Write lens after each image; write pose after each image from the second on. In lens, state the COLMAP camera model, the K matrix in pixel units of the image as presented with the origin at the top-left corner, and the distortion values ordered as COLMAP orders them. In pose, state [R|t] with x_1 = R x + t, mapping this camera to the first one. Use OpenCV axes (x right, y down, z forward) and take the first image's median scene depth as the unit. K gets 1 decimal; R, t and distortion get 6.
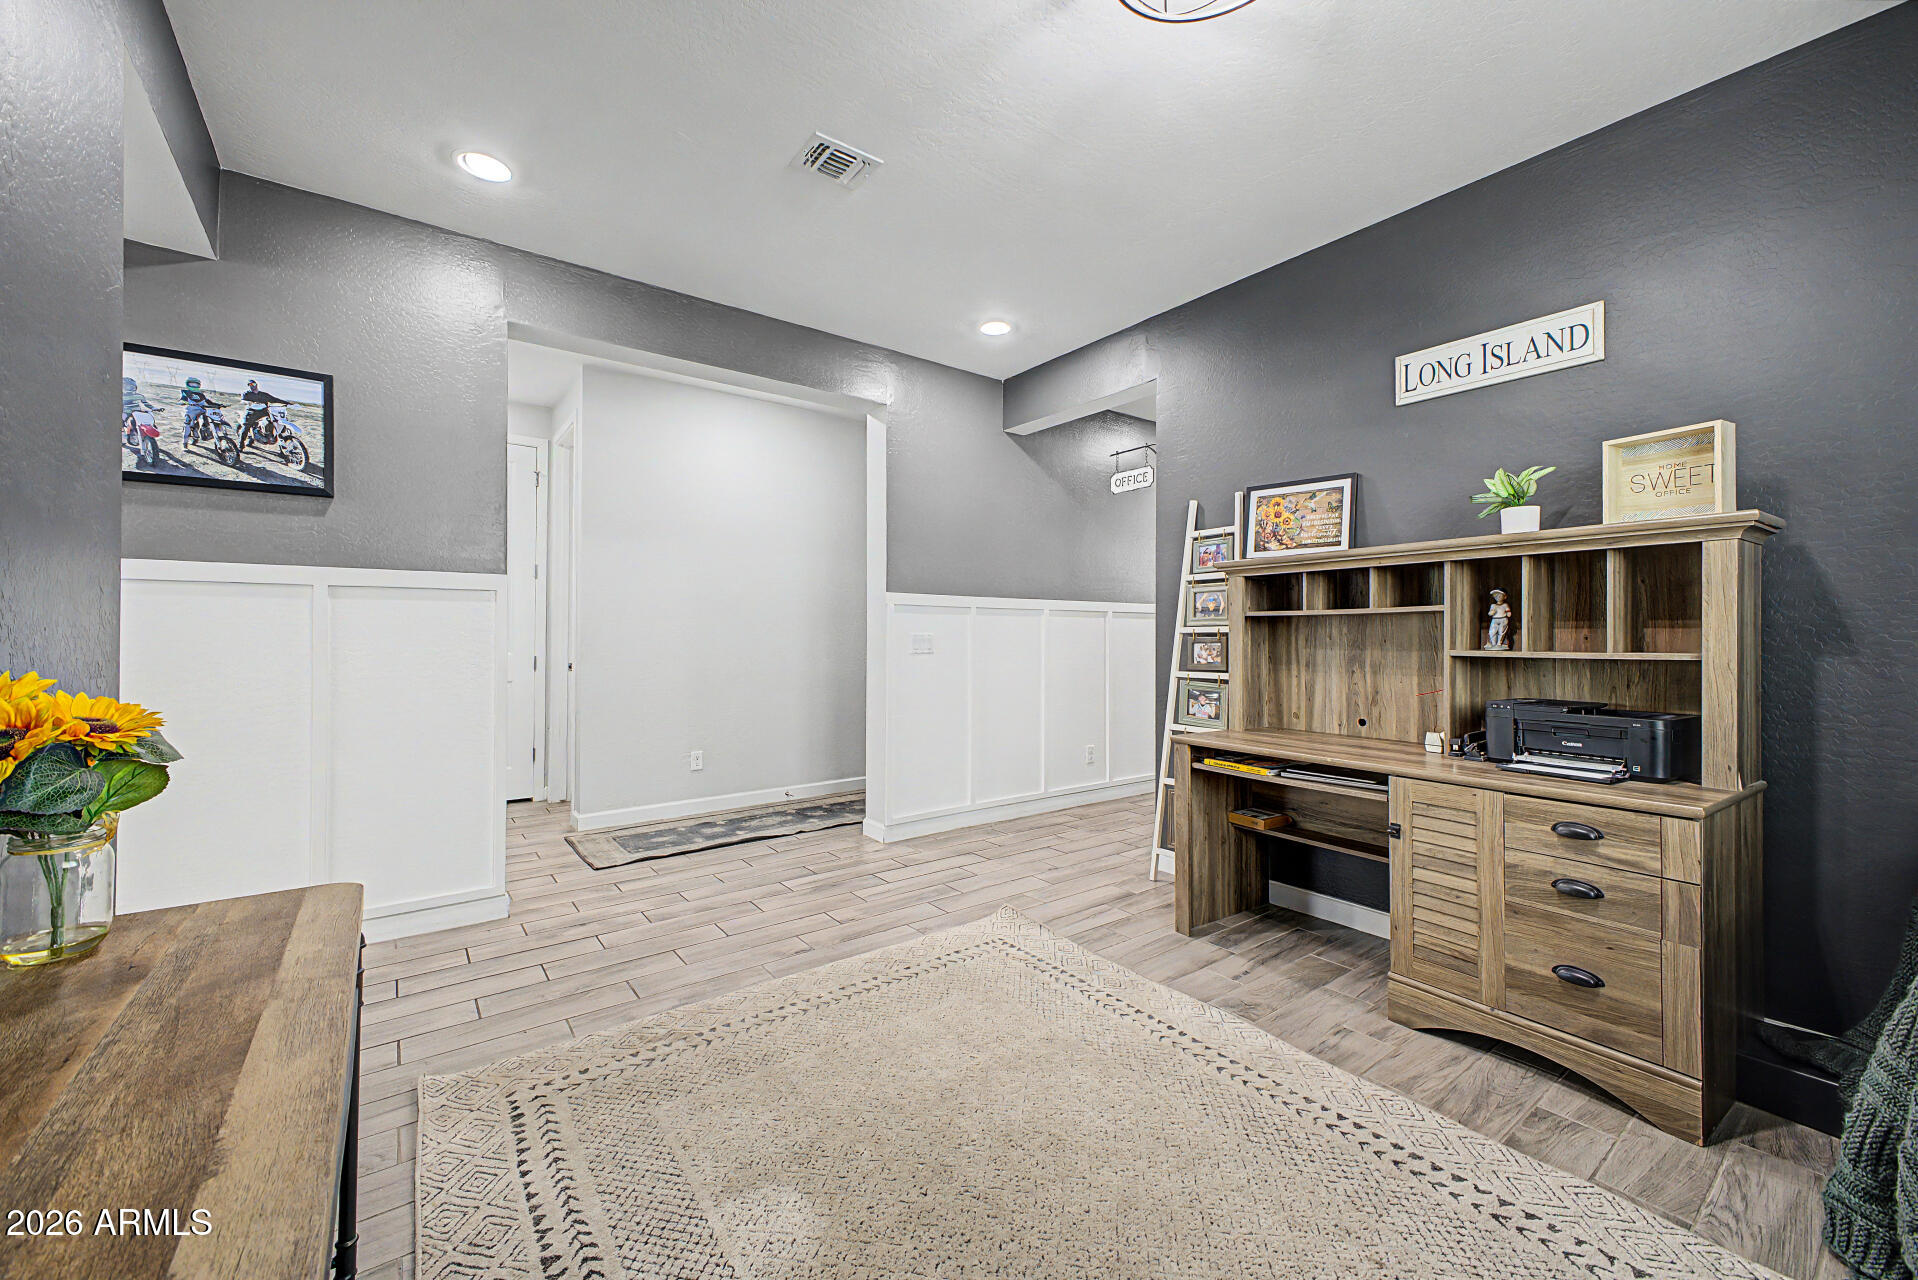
lens RADIAL K [[746.4, 0, 959.0], [0, 746.4, 640.0], [0, 0, 1]] dist [0.002020, 0.000121]
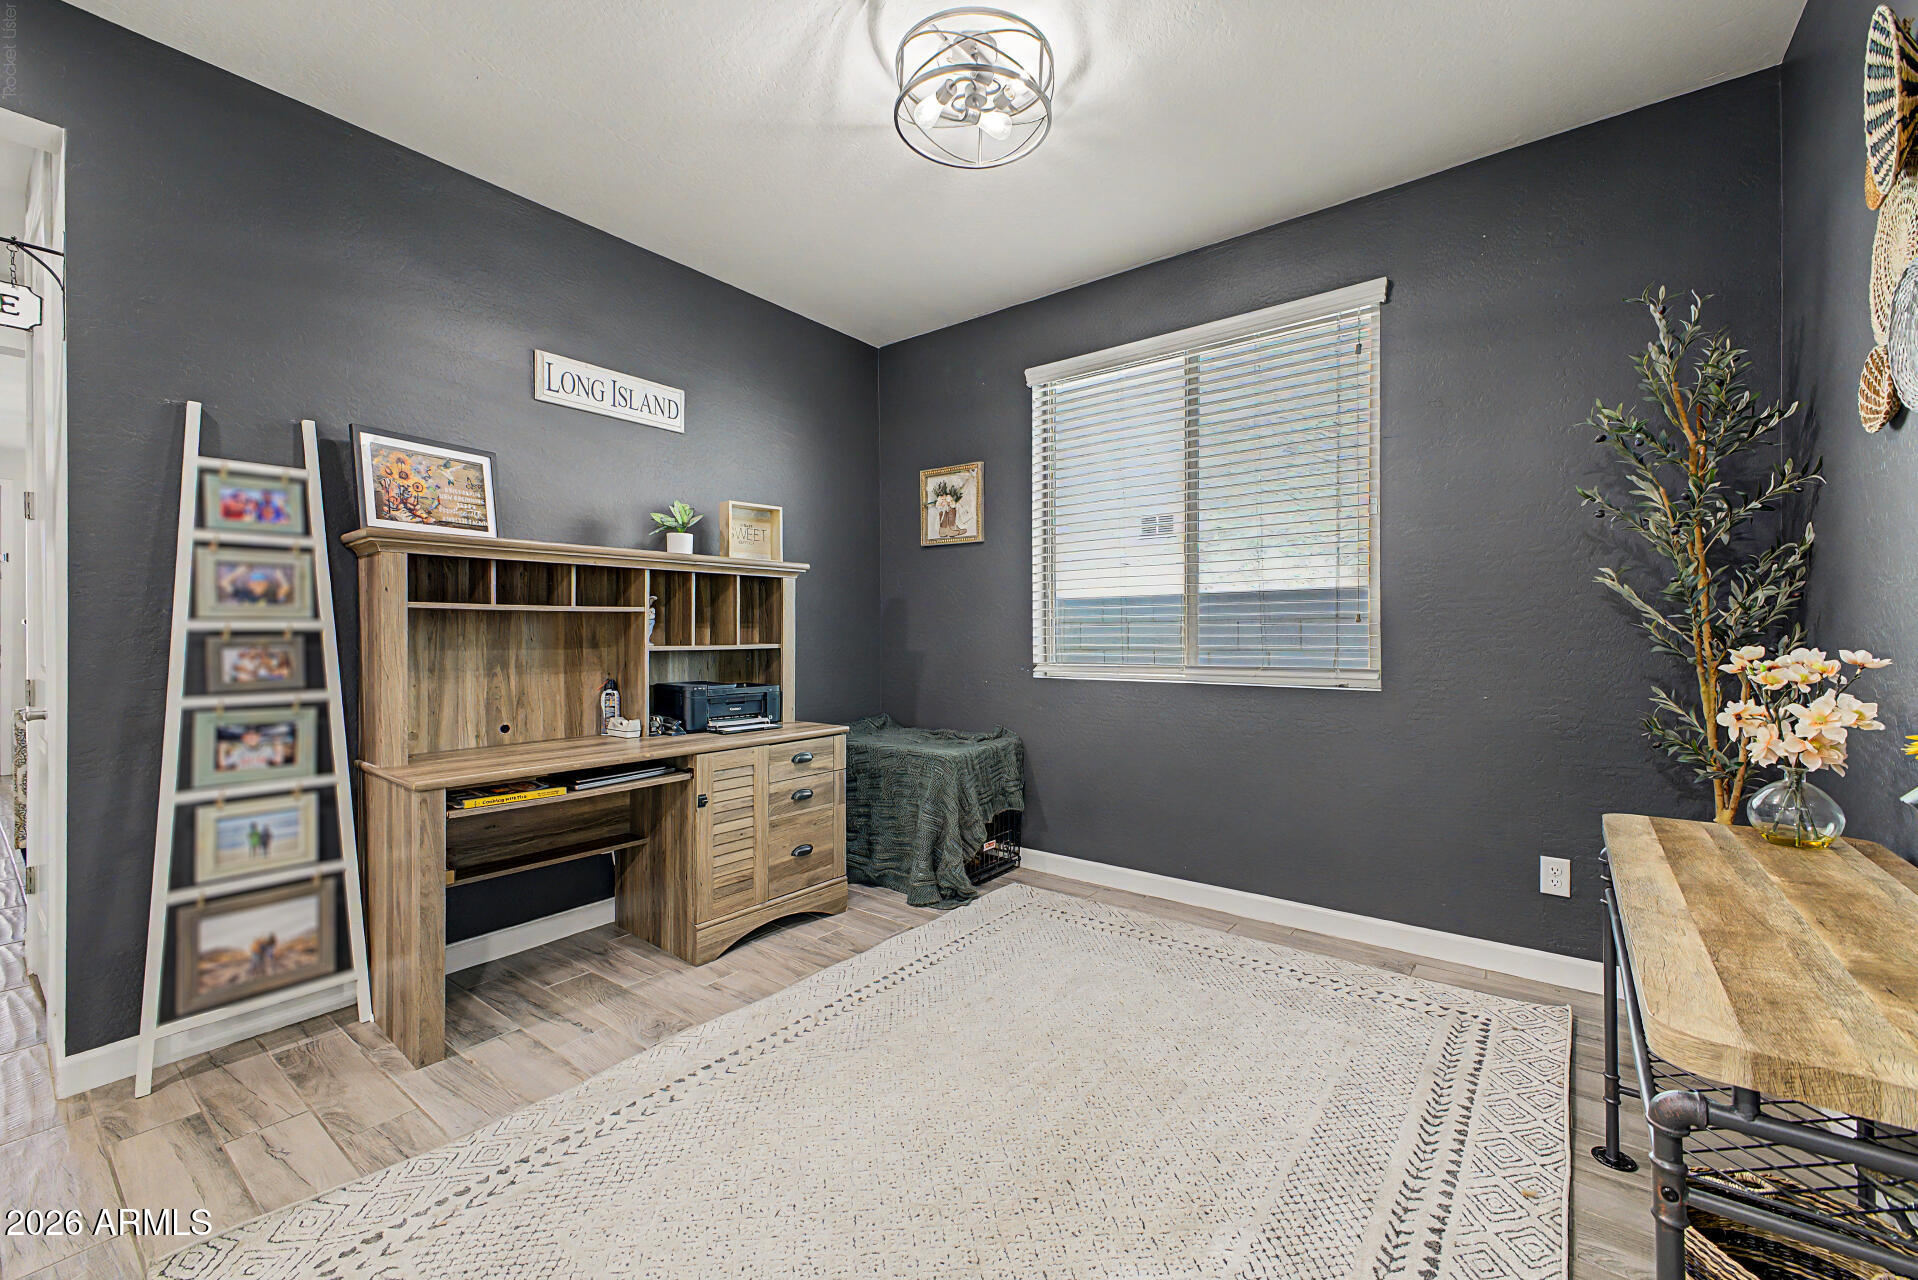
lens RADIAL K [[775.1, 0, 959.0], [0, 775.1, 640.0], [0, 0, 1]] dist [0.009520, -0.000314]
pose [[-0.271722, -0.007721, 0.962345, -0.567297], [0.009952, 0.999892, 0.010833, -0.003392], [-0.962324, 0.012521, -0.271616, 0.775057]]
